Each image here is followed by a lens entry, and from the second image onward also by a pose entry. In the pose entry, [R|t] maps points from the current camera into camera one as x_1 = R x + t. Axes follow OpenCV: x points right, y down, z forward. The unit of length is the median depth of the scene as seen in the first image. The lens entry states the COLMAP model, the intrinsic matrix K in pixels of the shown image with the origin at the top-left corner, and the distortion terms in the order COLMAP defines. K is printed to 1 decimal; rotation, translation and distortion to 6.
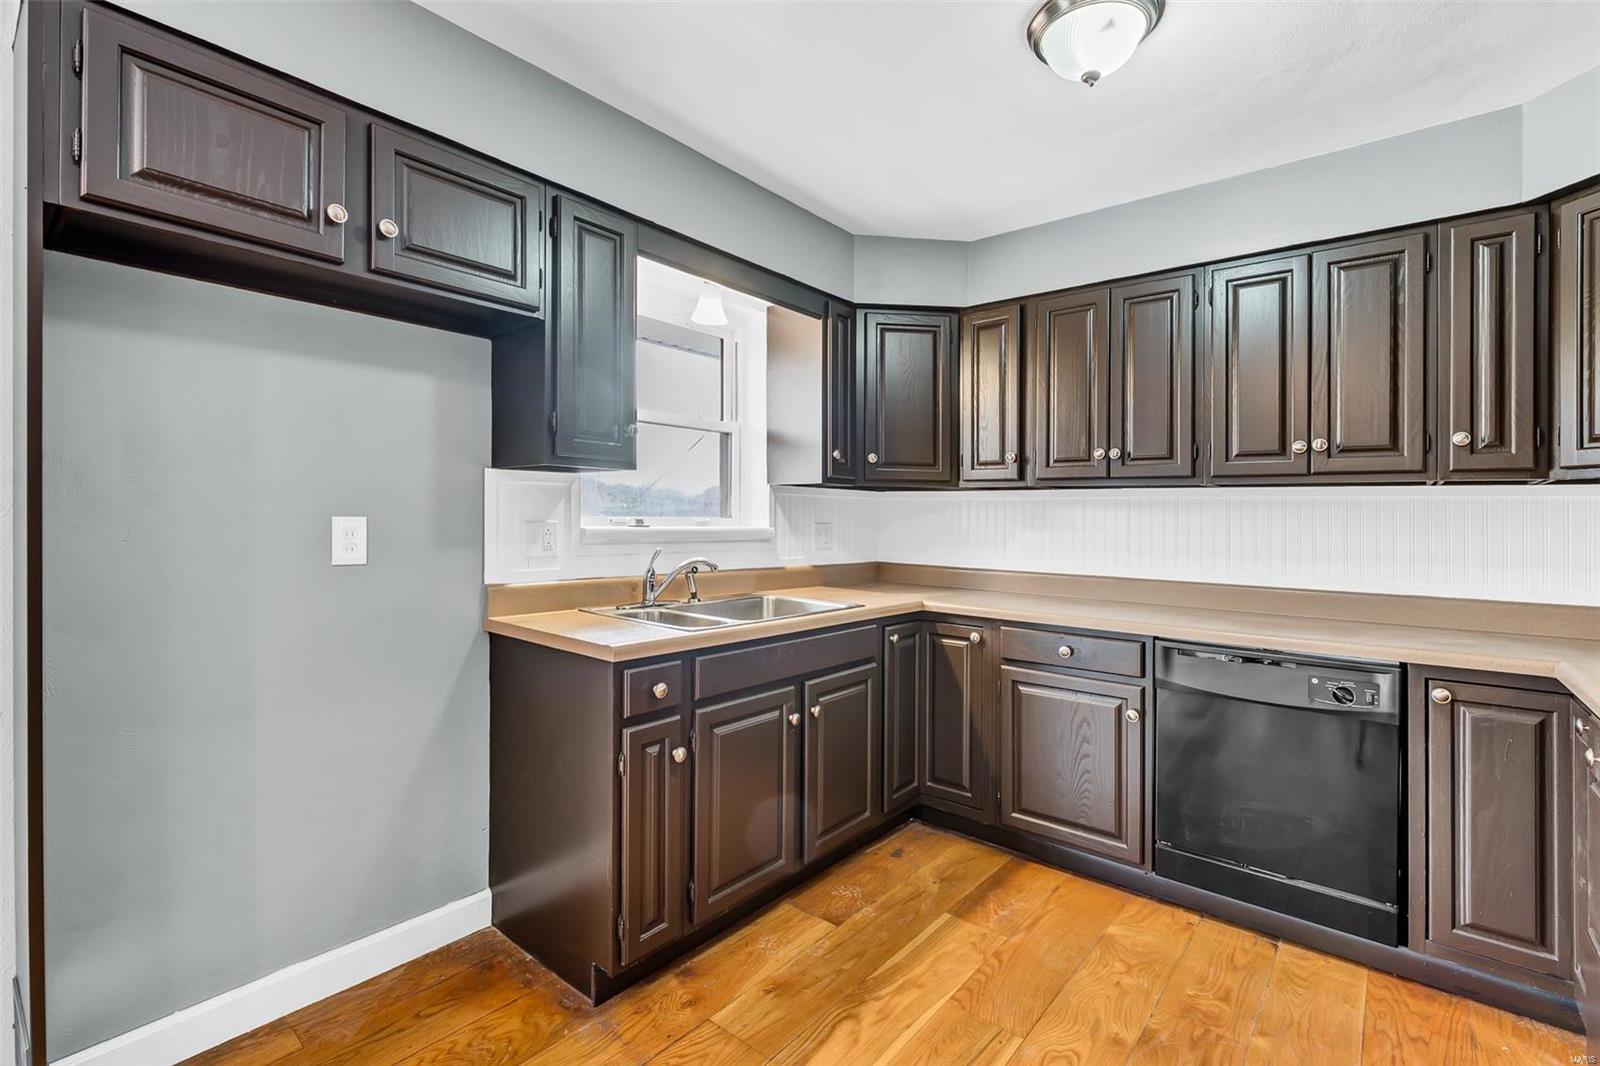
lens RADIAL K [[730.8, 0, 784.9], [0, 730.8, 504.2], [0, 0, 1]] dist [-0.001377, 0.000716]
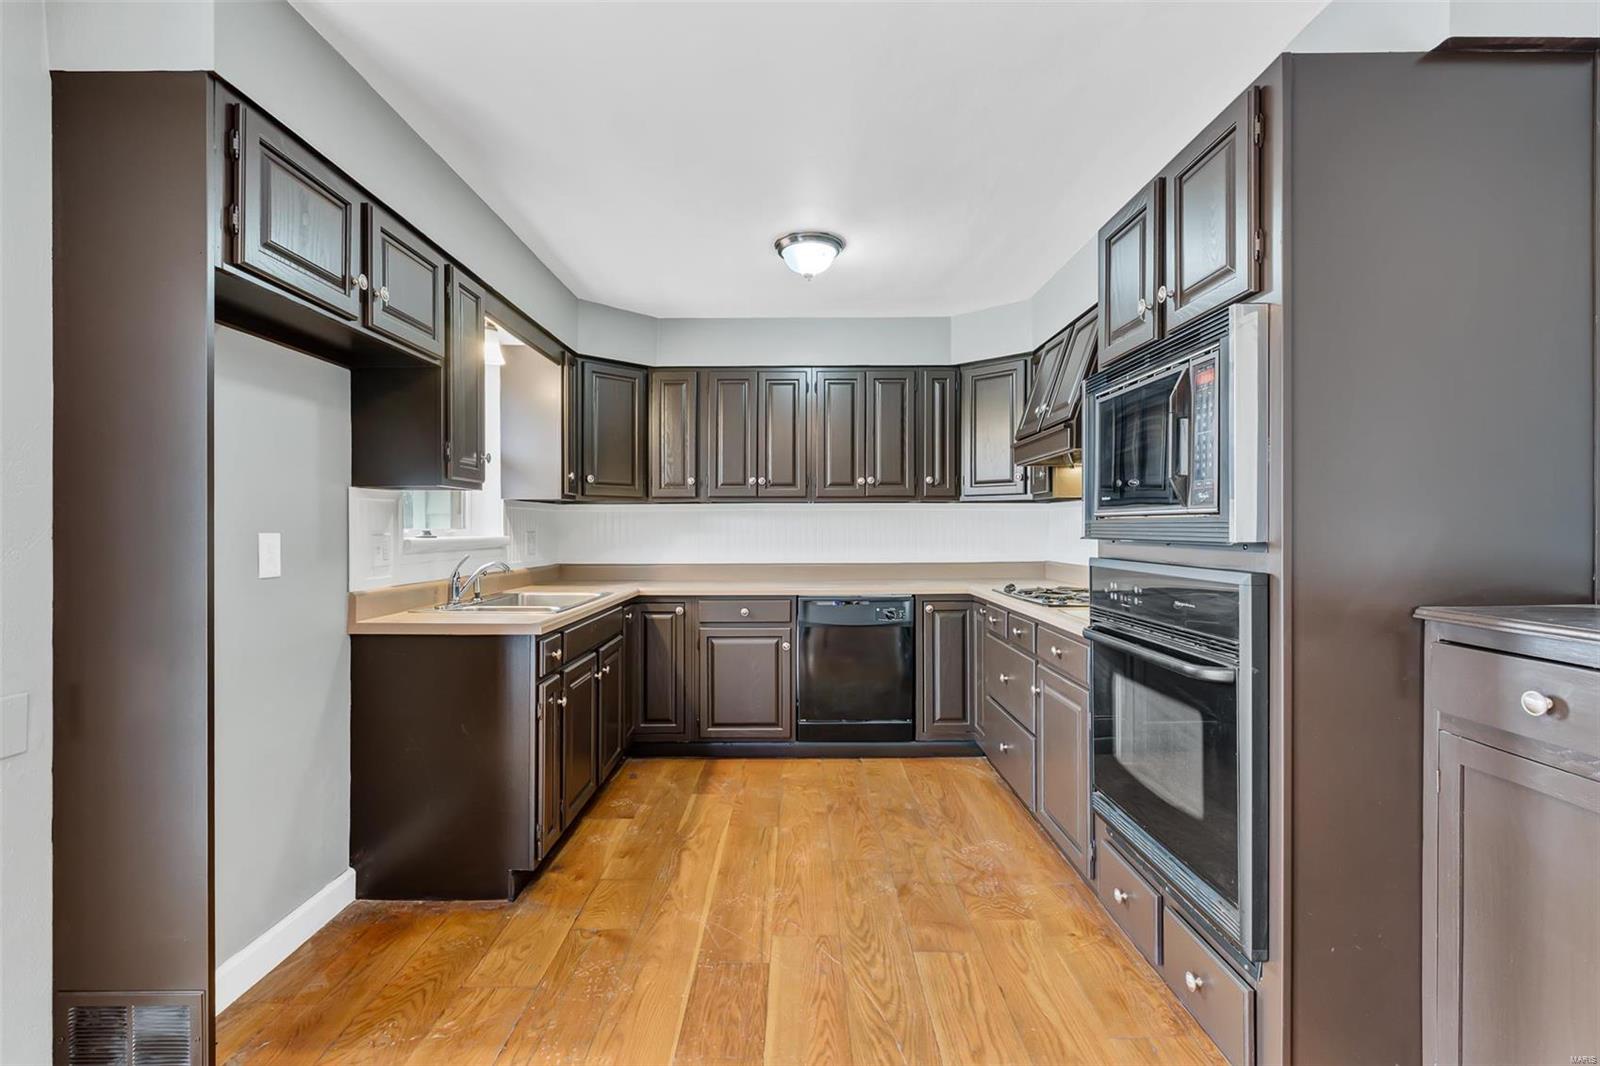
lens RADIAL K [[730.8, 0, 788.7], [0, 730.8, 536.1], [0, 0, 1]] dist [-0.001377, 0.000716]
pose [[0.773240, -0.025917, 0.633583, -0.546877], [0.006370, 0.999431, 0.033108, -0.005997], [-0.634081, -0.021565, 0.772966, -0.247305]]
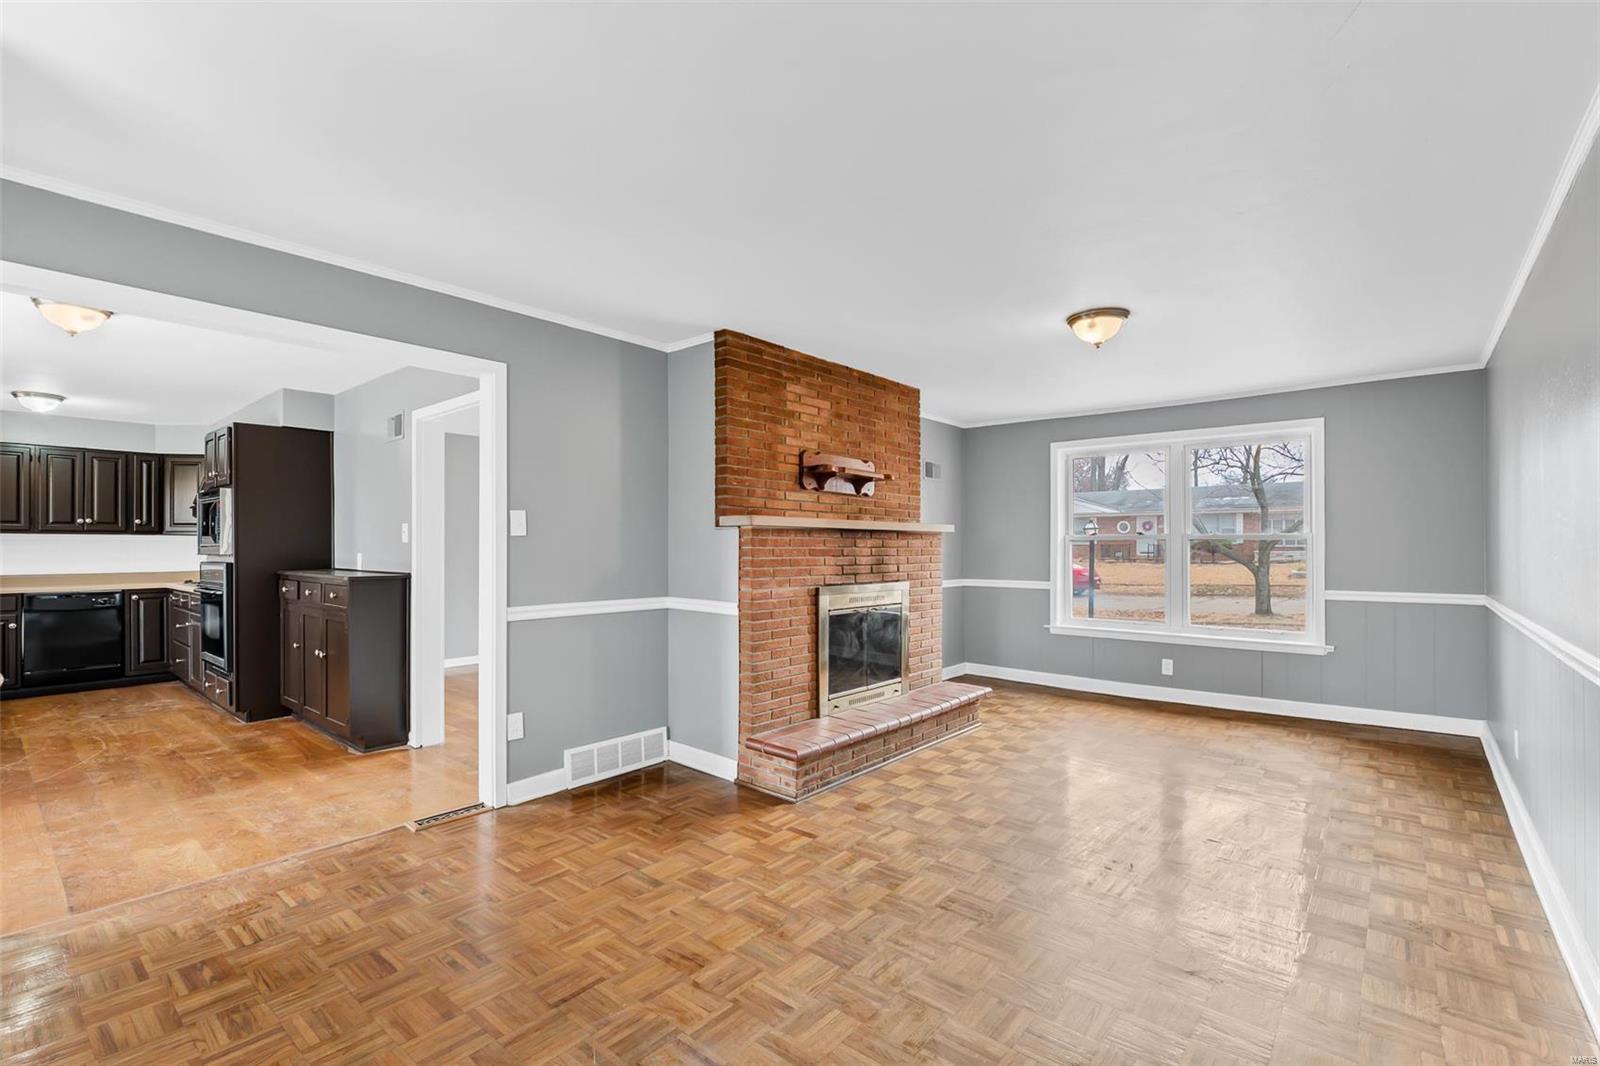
lens RADIAL K [[730.8, 0, 800.2], [0, 730.8, 543.1], [0, 0, 1]] dist [-0.001377, 0.000716]
pose [[0.018893, -0.012695, 0.999741, -2.037236], [-0.010576, 0.999861, 0.012897, -0.059079], [-0.999766, -0.010817, 0.018757, -1.803013]]
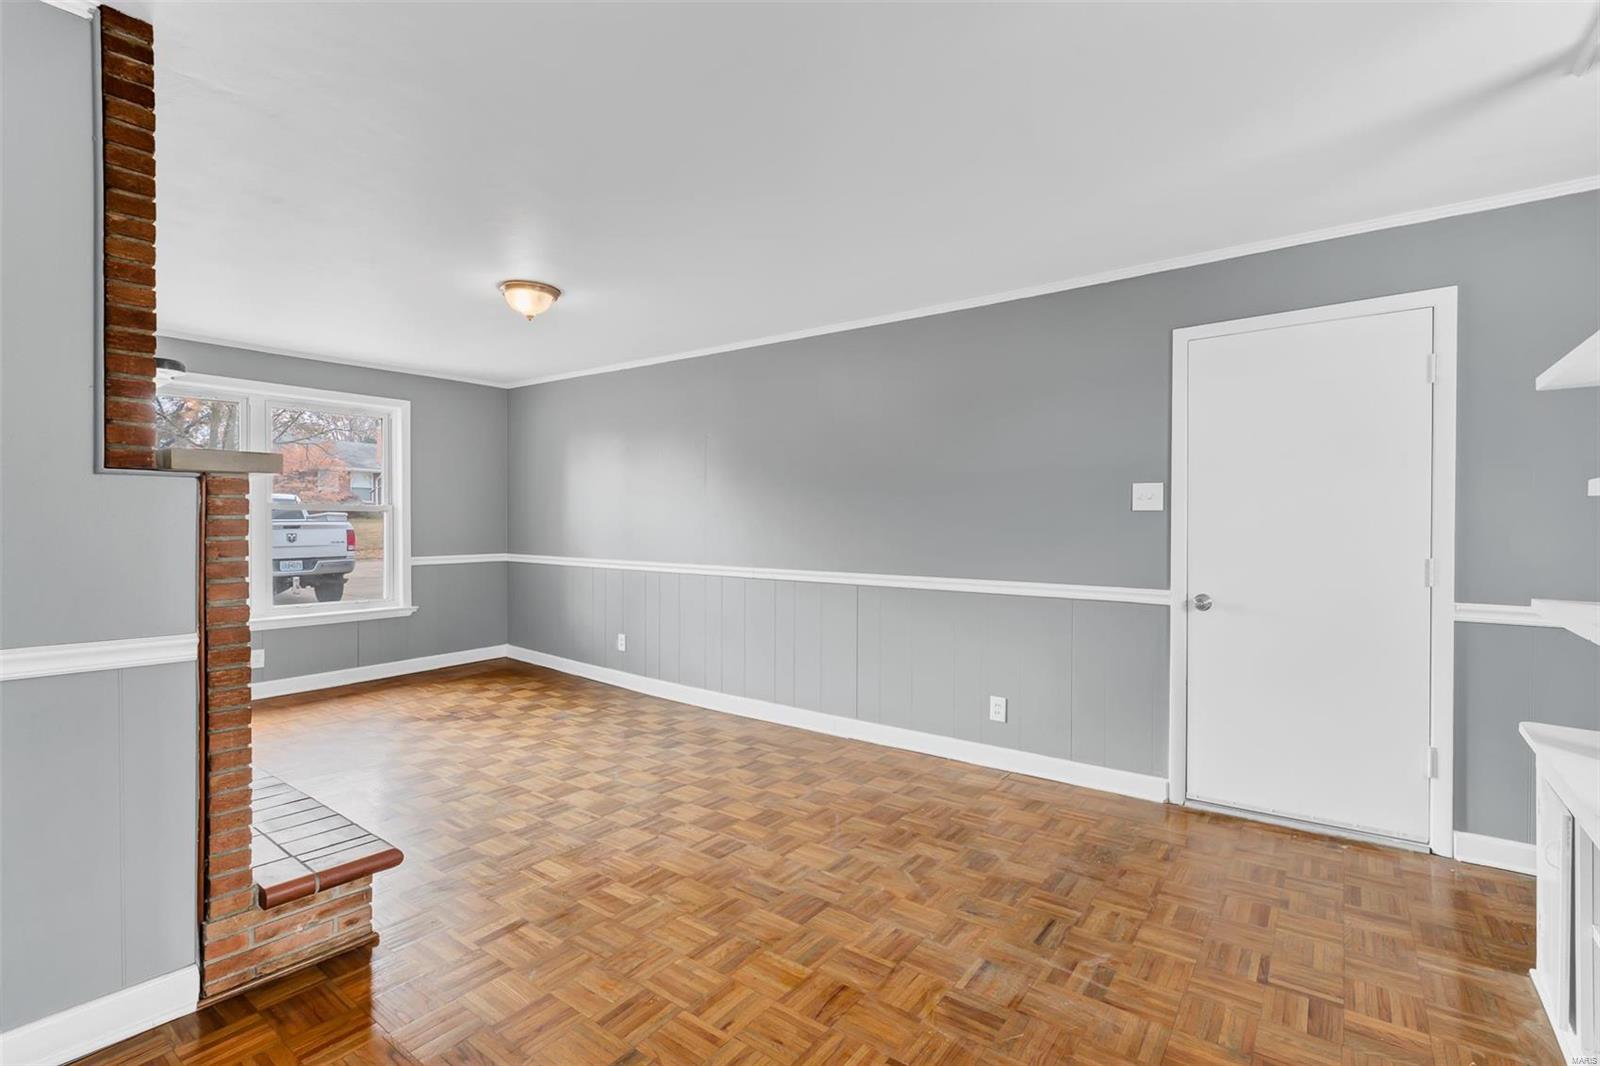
lens RADIAL K [[730.8, 0, 804.8], [0, 730.8, 522.8], [0, 0, 1]] dist [-0.001377, 0.000716]
pose [[-0.998585, -0.022232, -0.048301, -1.572421], [-0.021811, 0.999720, -0.009224, -0.044133], [0.048493, -0.008157, -0.998790, -1.361028]]
